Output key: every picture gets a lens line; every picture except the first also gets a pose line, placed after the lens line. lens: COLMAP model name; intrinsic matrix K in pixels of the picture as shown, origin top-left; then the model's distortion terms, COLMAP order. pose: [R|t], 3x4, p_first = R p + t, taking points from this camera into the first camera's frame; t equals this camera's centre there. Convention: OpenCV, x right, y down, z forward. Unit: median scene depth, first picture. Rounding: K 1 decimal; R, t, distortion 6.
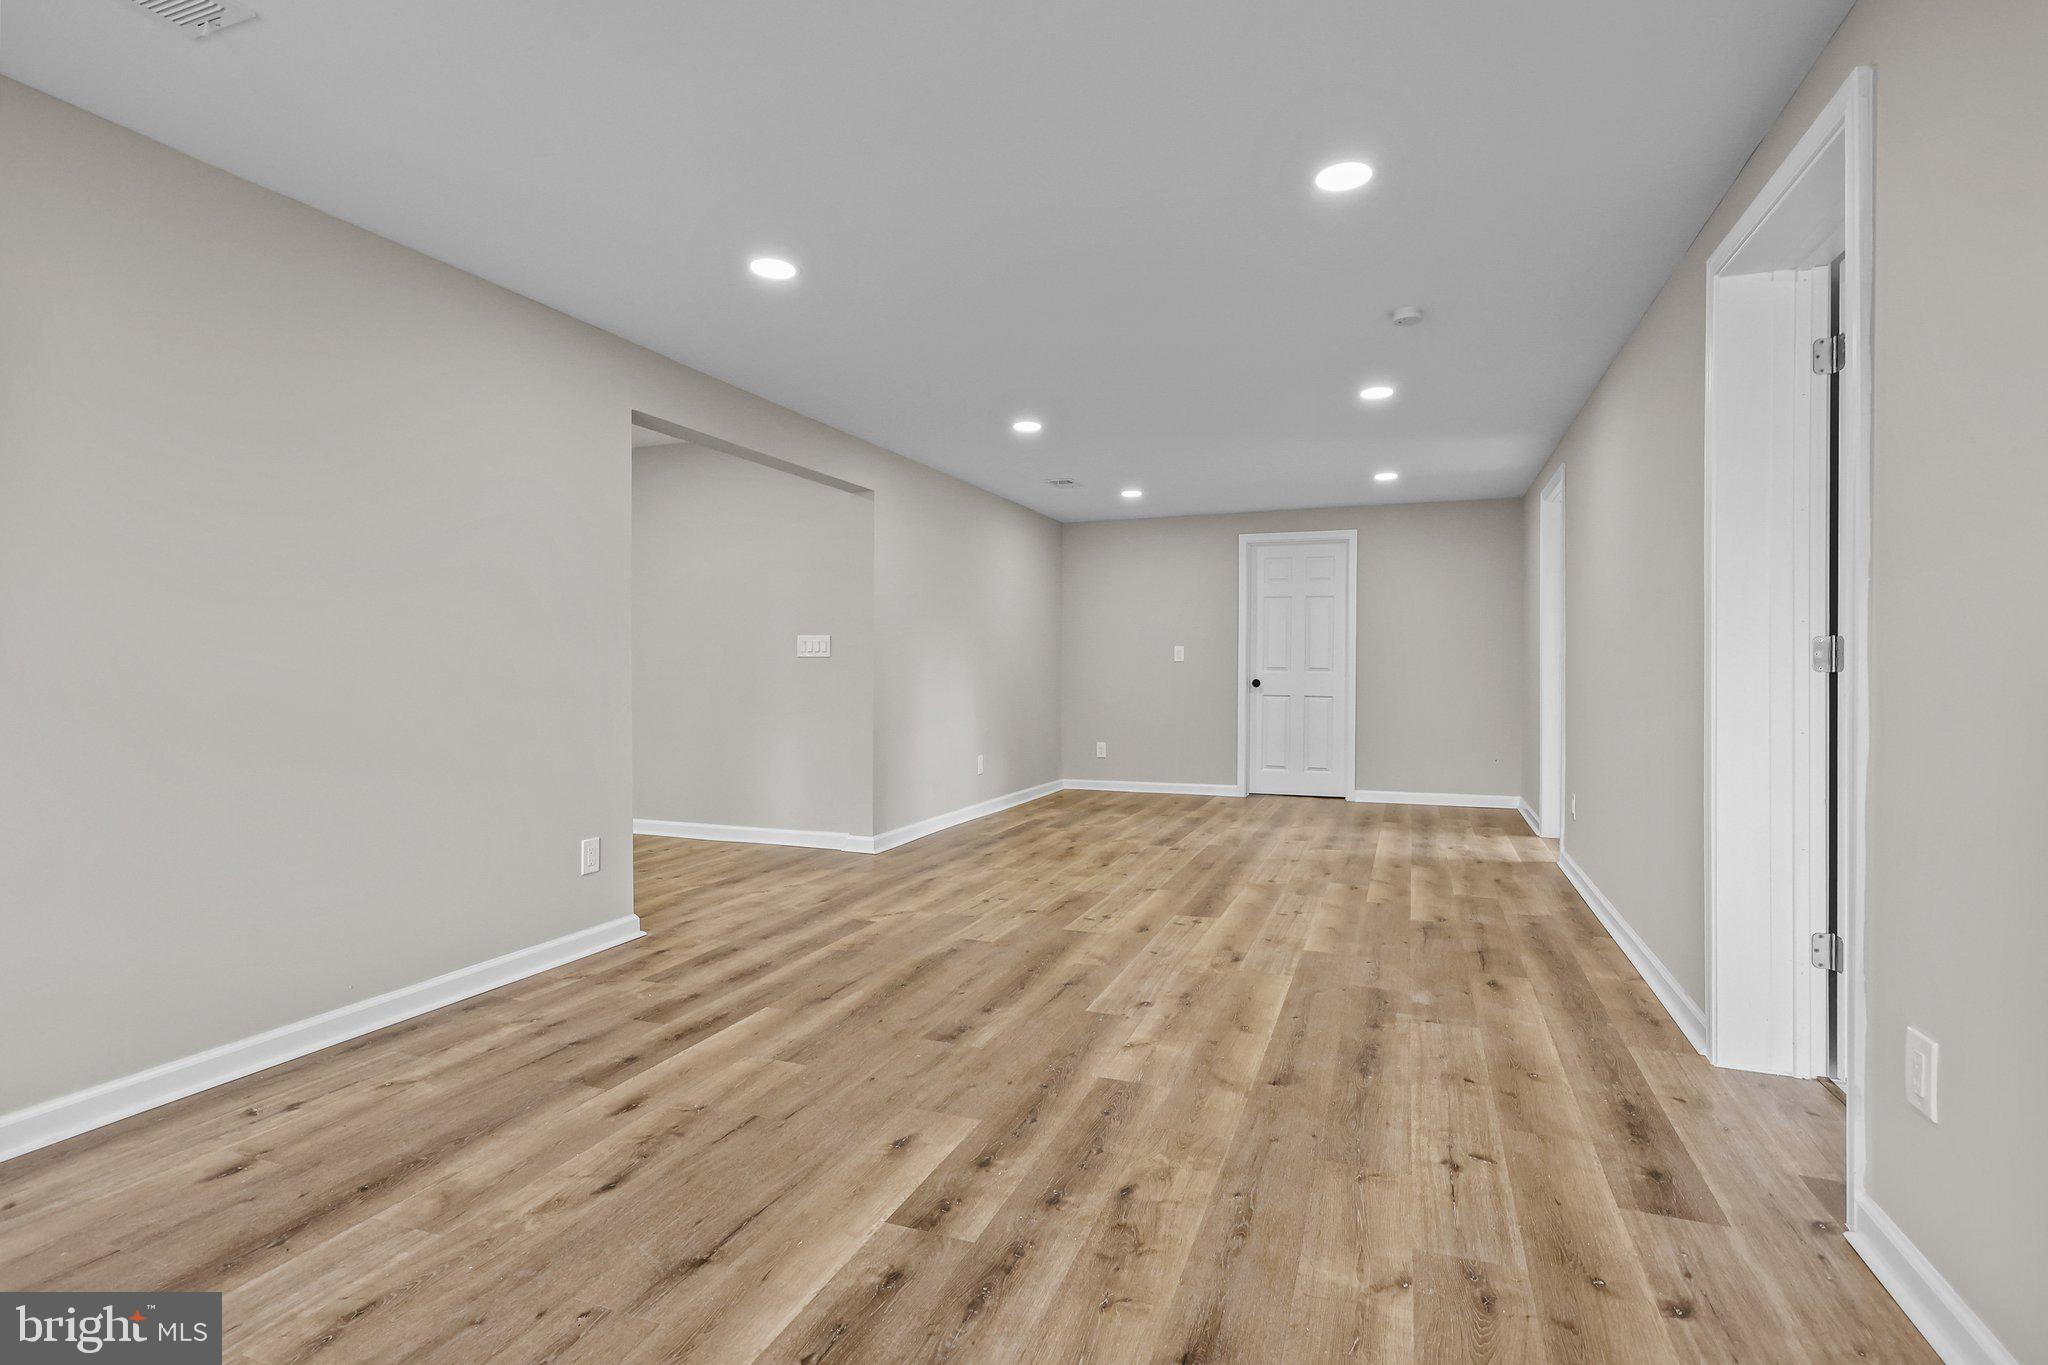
lens RADIAL K [[994.5, 0, 1024.8], [0, 994.5, 668.5], [0, 0, 1]] dist [-0.000805, 0.001022]
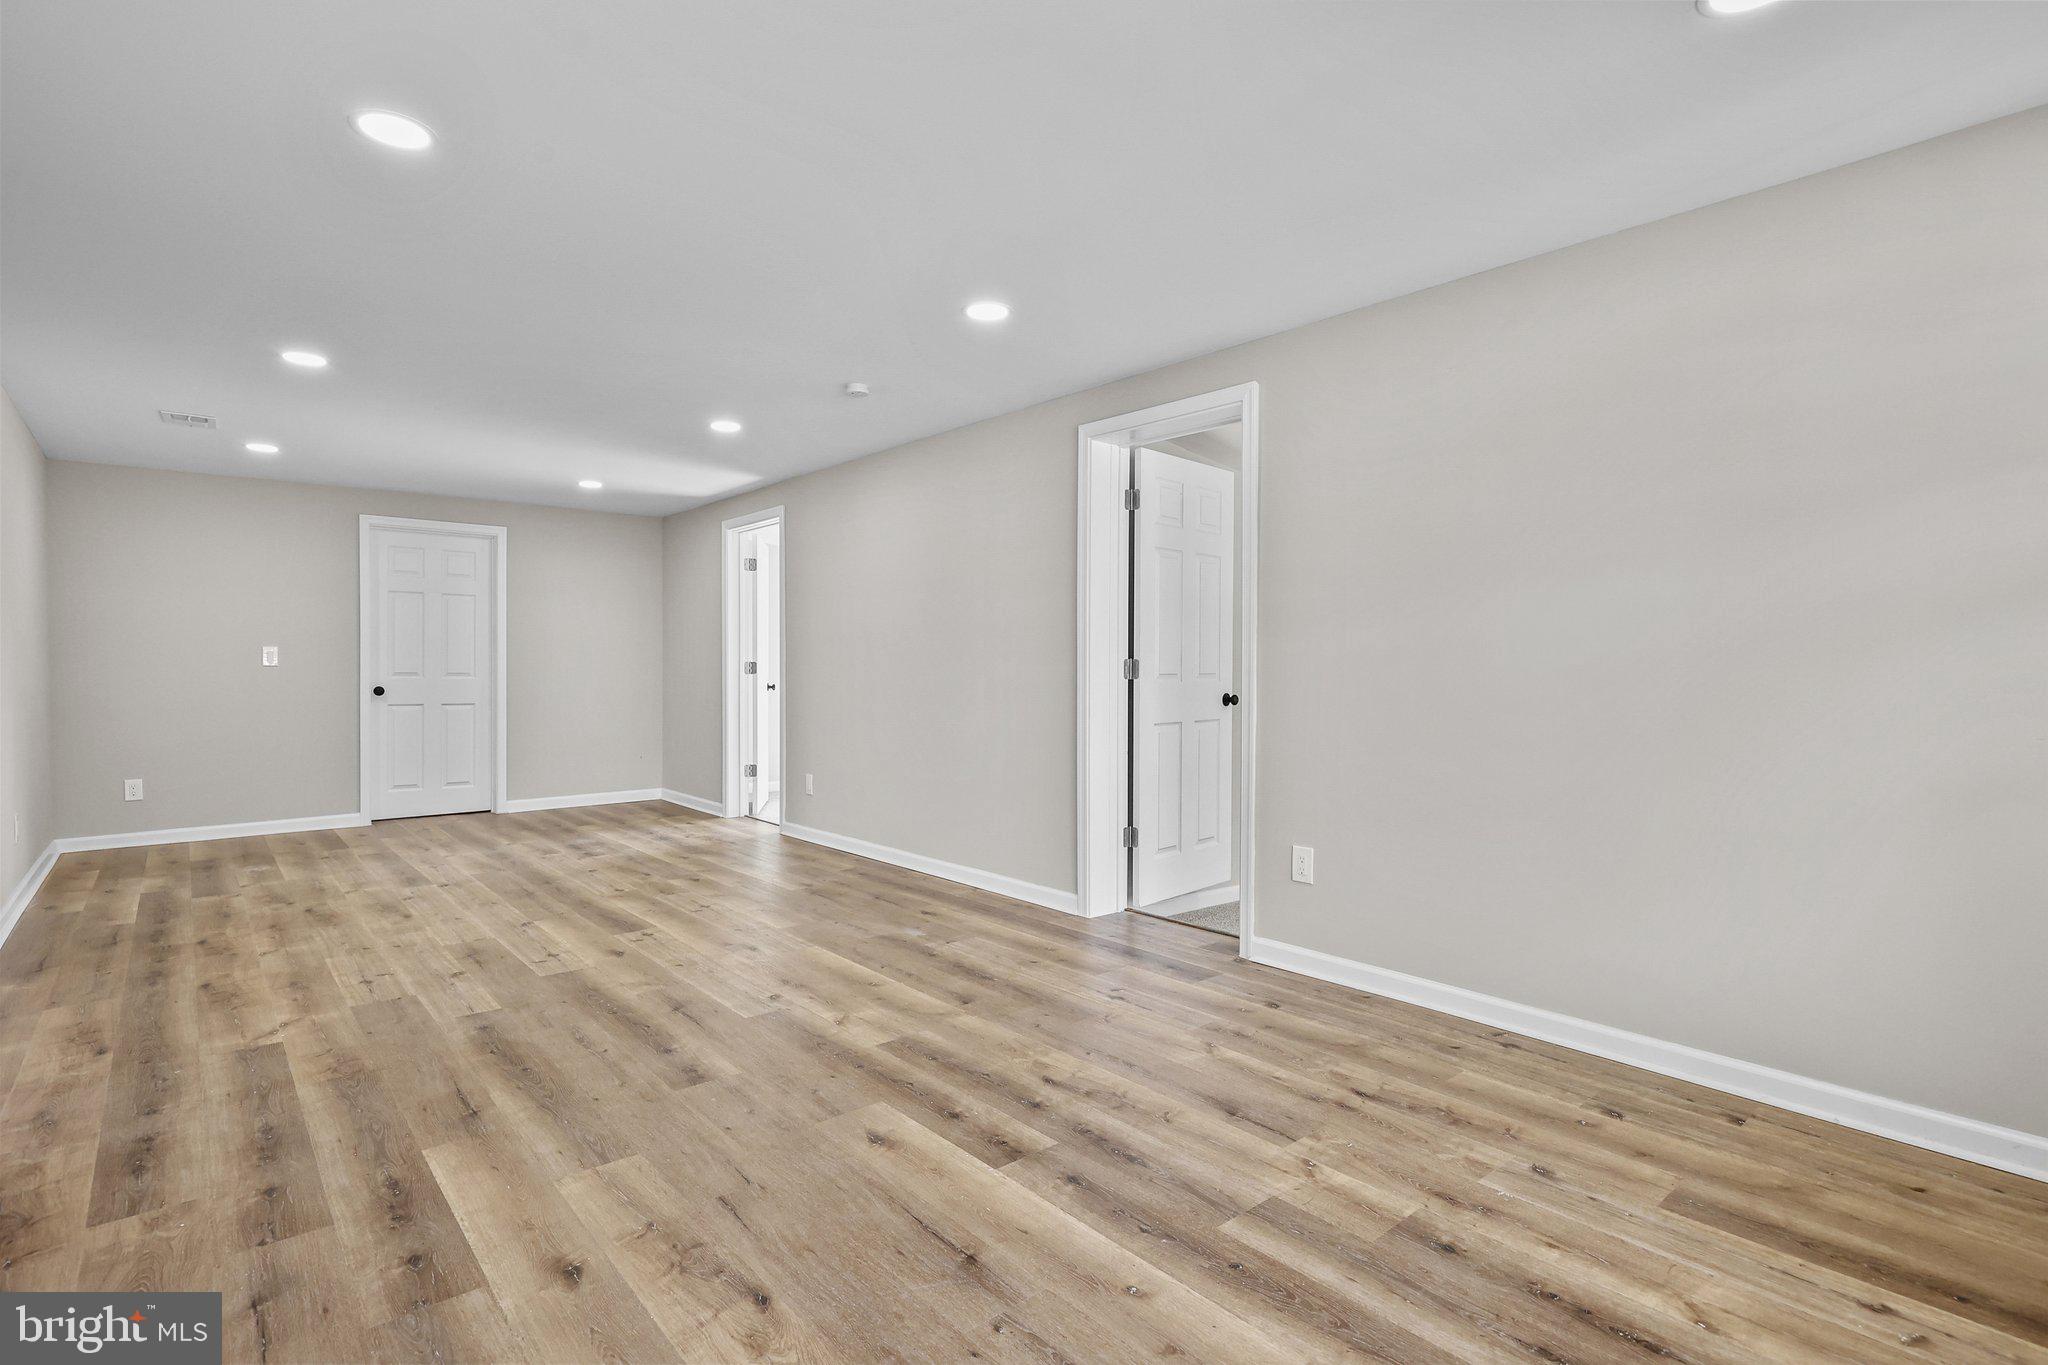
lens RADIAL K [[994.5, 0, 1046.0], [0, 994.5, 680.0], [0, 0, 1]] dist [-0.000805, 0.001022]
pose [[0.469833, -0.012946, 0.882660, -0.737684], [0.001132, 0.999900, 0.014063, -0.017115], [-0.882754, -0.005608, 0.469801, 0.269720]]
